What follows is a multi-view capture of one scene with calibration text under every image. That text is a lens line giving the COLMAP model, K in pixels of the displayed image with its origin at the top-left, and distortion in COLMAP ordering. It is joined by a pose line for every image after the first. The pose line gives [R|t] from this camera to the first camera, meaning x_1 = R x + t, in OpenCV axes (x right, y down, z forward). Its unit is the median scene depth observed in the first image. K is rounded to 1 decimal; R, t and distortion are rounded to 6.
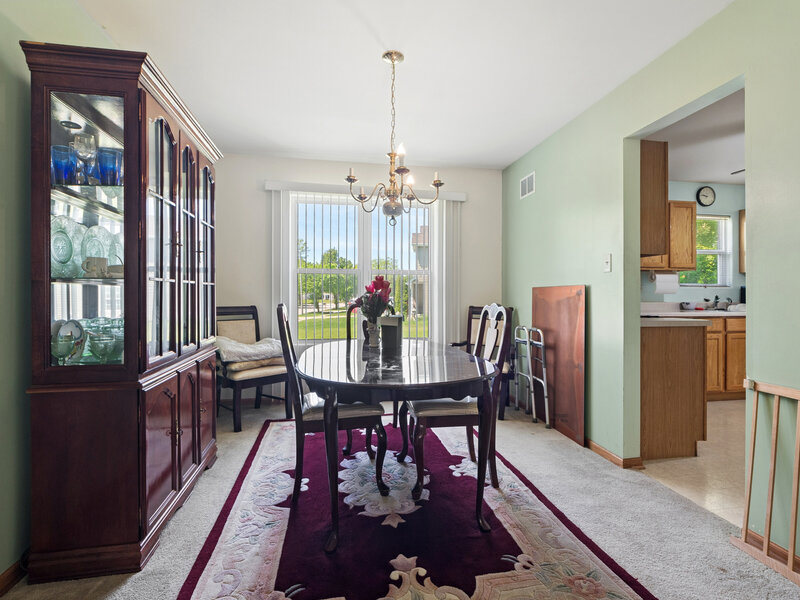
lens RADIAL K [[405.2, 0, 402.2], [0, 405.2, 297.4], [0, 0, 1]] dist [-0.001183, -0.001026]
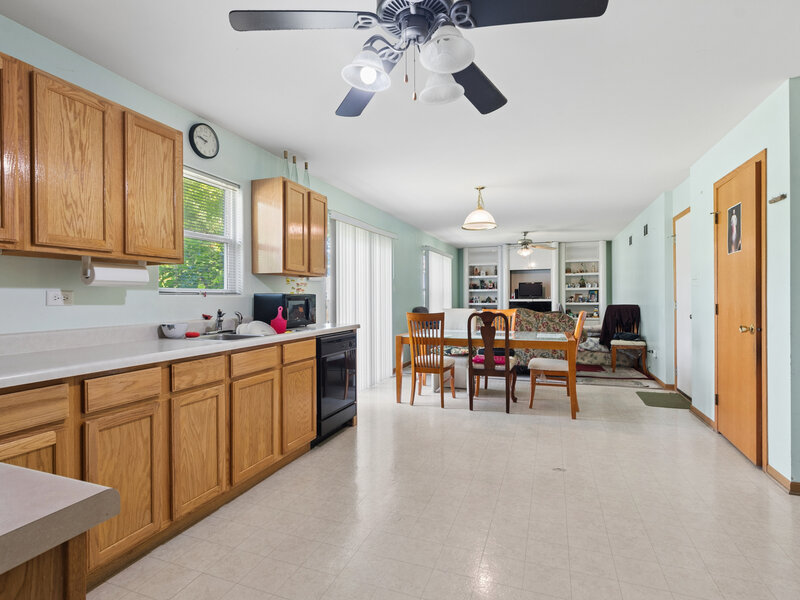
lens RADIAL K [[405.2, 0, 397.4], [0, 405.2, 299.7], [0, 0, 1]] dist [-0.001183, -0.001026]
pose [[0.517248, -0.005900, 0.855815, 0.401634], [0.006318, 0.999975, 0.003075, -0.019379], [-0.855812, 0.003816, 0.517273, 0.469388]]
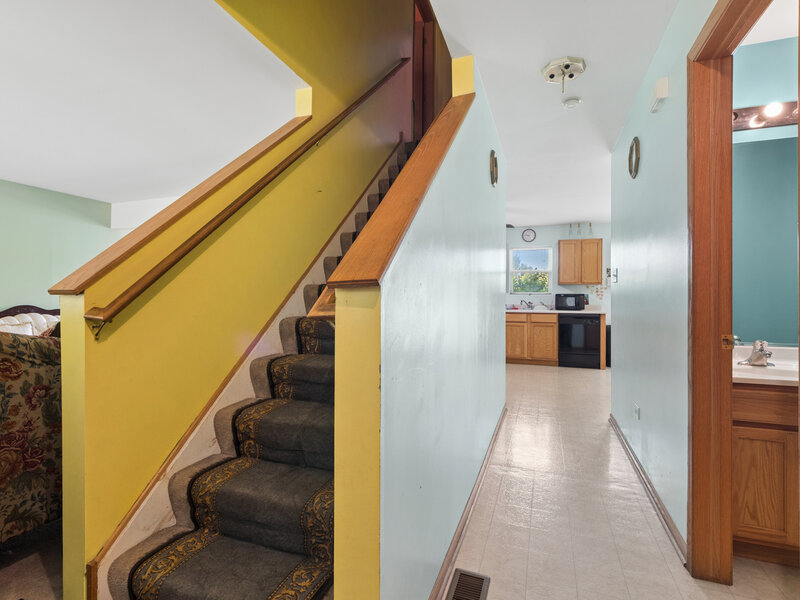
lens RADIAL K [[405.2, 0, 399.2], [0, 405.2, 299.2], [0, 0, 1]] dist [-0.001183, -0.001026]
pose [[0.861230, 0.004195, -0.508198, 1.148254], [-0.005942, 0.999981, -0.001814, -0.003421], [0.508181, 0.004582, 0.861238, -0.611037]]
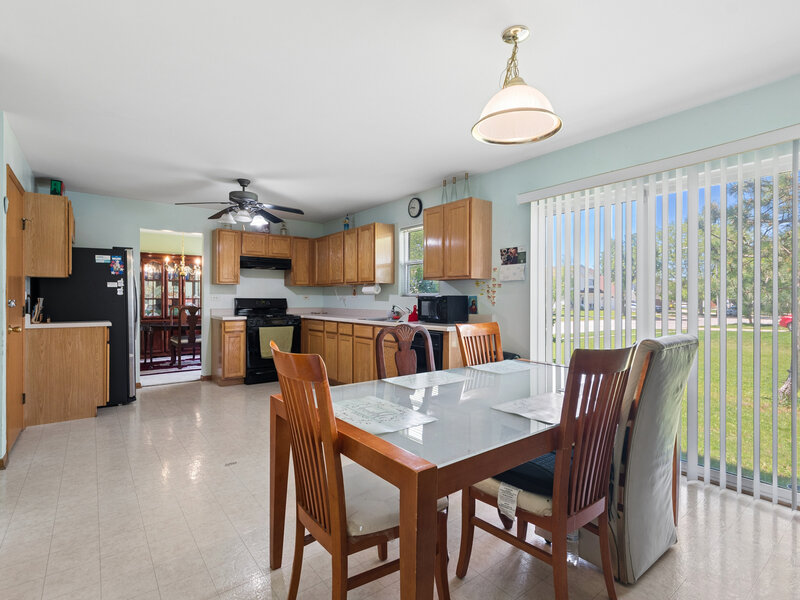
lens RADIAL K [[405.2, 0, 401.7], [0, 405.2, 297.0], [0, 0, 1]] dist [-0.001183, -0.001026]
pose [[0.458915, 0.001731, -0.888479, 1.700107], [-0.005526, 0.999984, -0.000906, -0.025076], [0.888463, 0.005325, 0.458917, 0.519703]]
